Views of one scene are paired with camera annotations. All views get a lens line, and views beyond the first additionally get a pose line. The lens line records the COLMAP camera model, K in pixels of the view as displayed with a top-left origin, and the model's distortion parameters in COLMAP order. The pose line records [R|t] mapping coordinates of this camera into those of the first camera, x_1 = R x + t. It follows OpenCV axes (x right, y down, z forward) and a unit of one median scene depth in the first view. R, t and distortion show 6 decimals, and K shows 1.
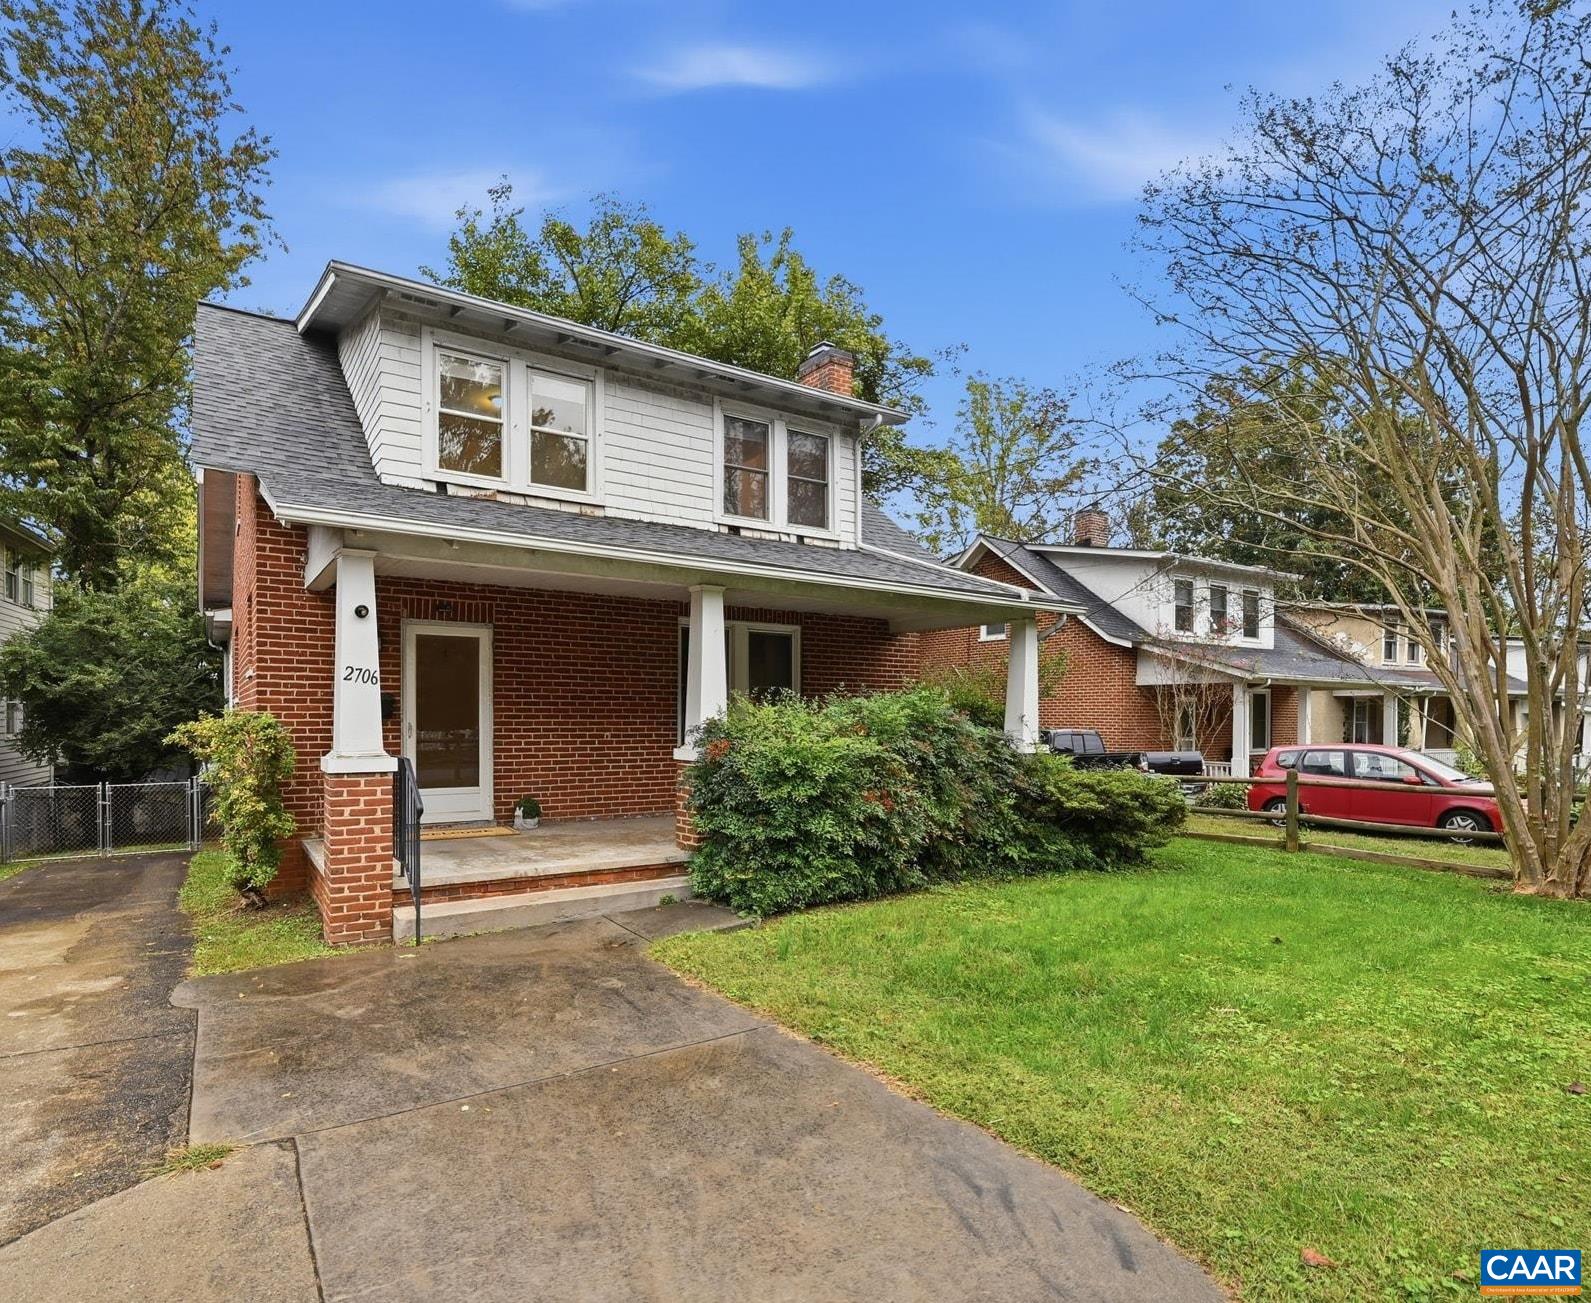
lens RADIAL K [[847.4, 0, 753.3], [0, 847.4, 720.8], [0, 0, 1]] dist [-0.003942, 0.002548]
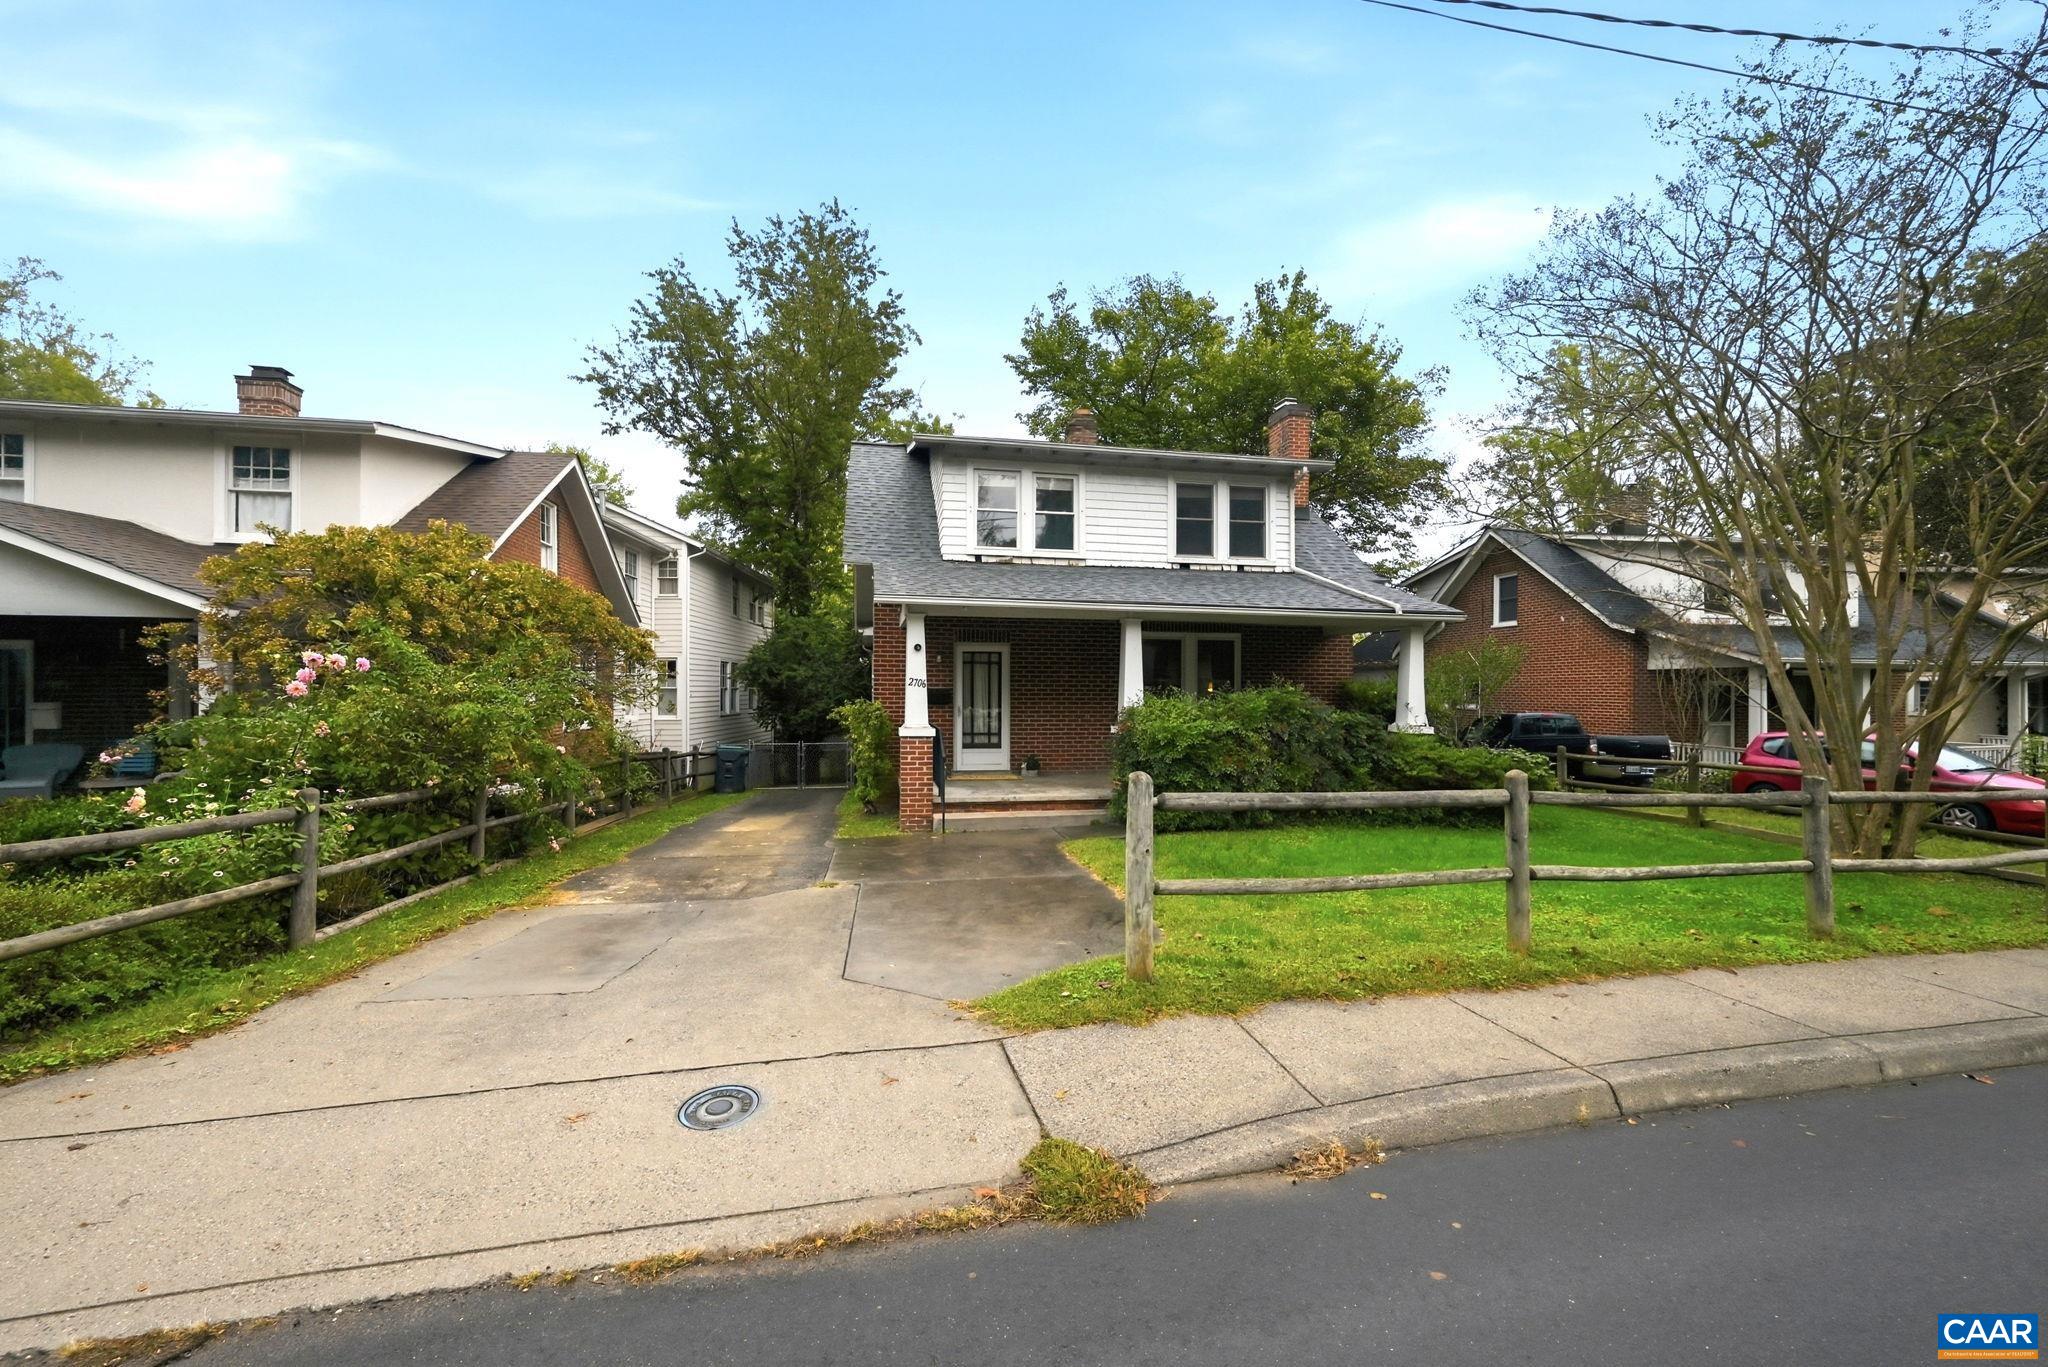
lens RADIAL K [[813.4, 0, 1034.3], [0, 813.4, 686.2], [0, 0, 1]] dist [-0.001369, 0.000064]
pose [[0.929283, -0.002491, -0.369359, 0.442007], [-0.002597, 0.999908, -0.013277, -0.025913], [0.369359, 0.013297, 0.929192, -0.561845]]
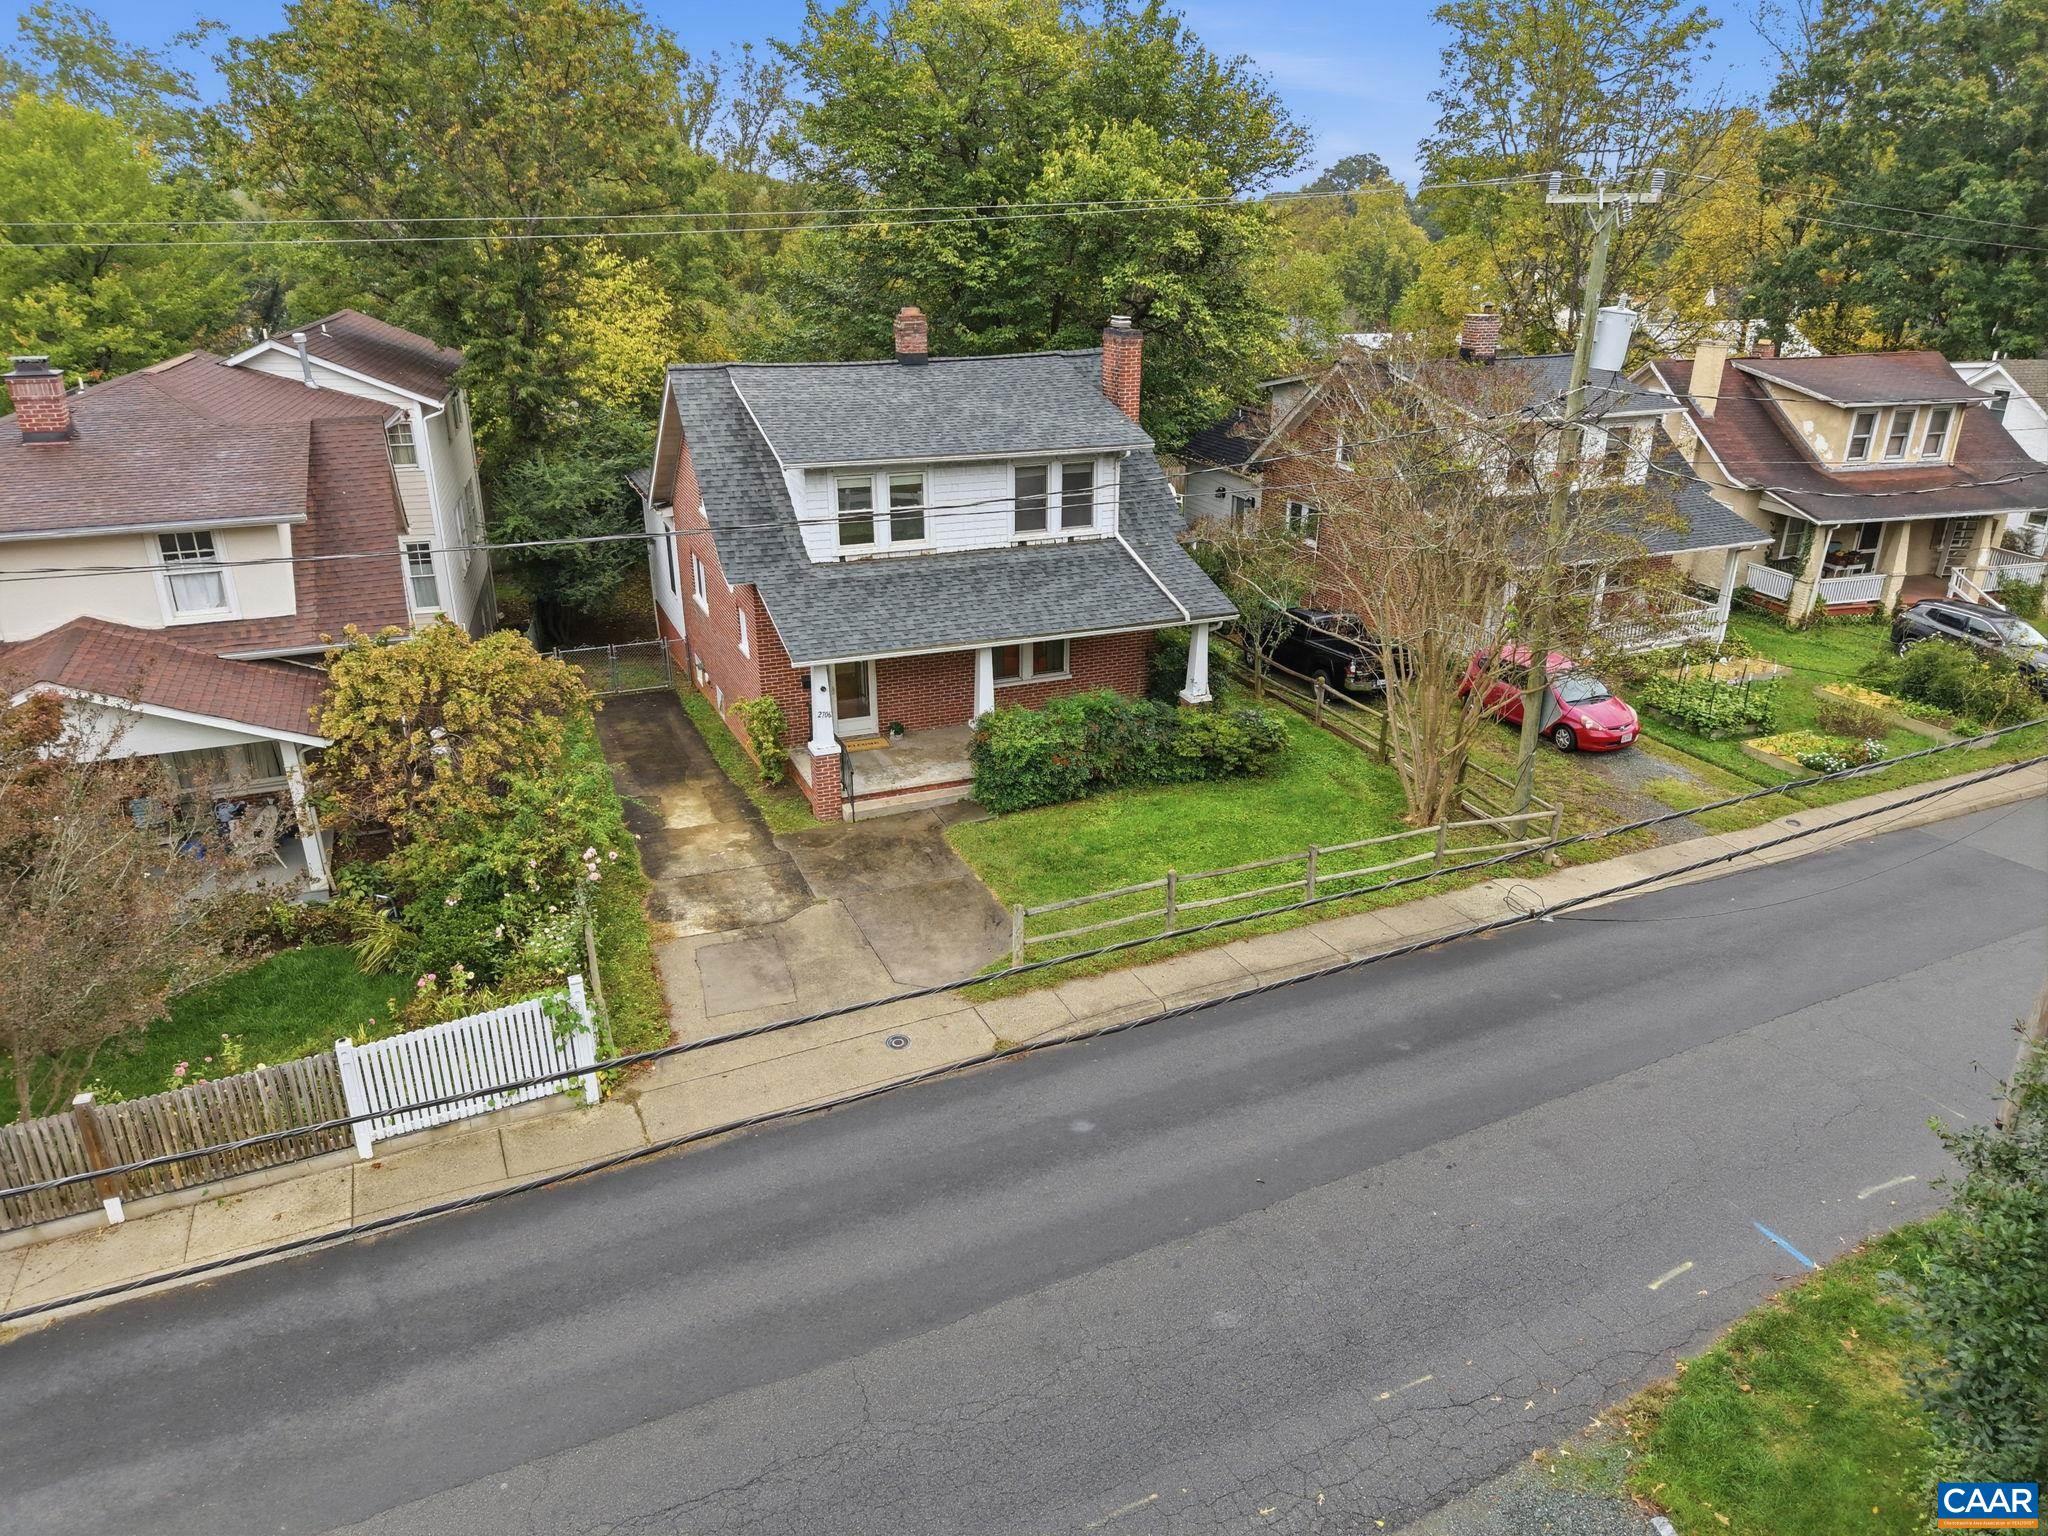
lens RADIAL K [[1338.5, 0, 1031.3], [0, 1338.5, 784.1], [0, 0, 1]] dist [0.014492, -0.012657]
pose [[0.985006, 0.063187, -0.160534, 0.767682], [0.002606, 0.924960, 0.380055, -1.388510], [0.172502, -0.374774, 0.910927, -2.542417]]
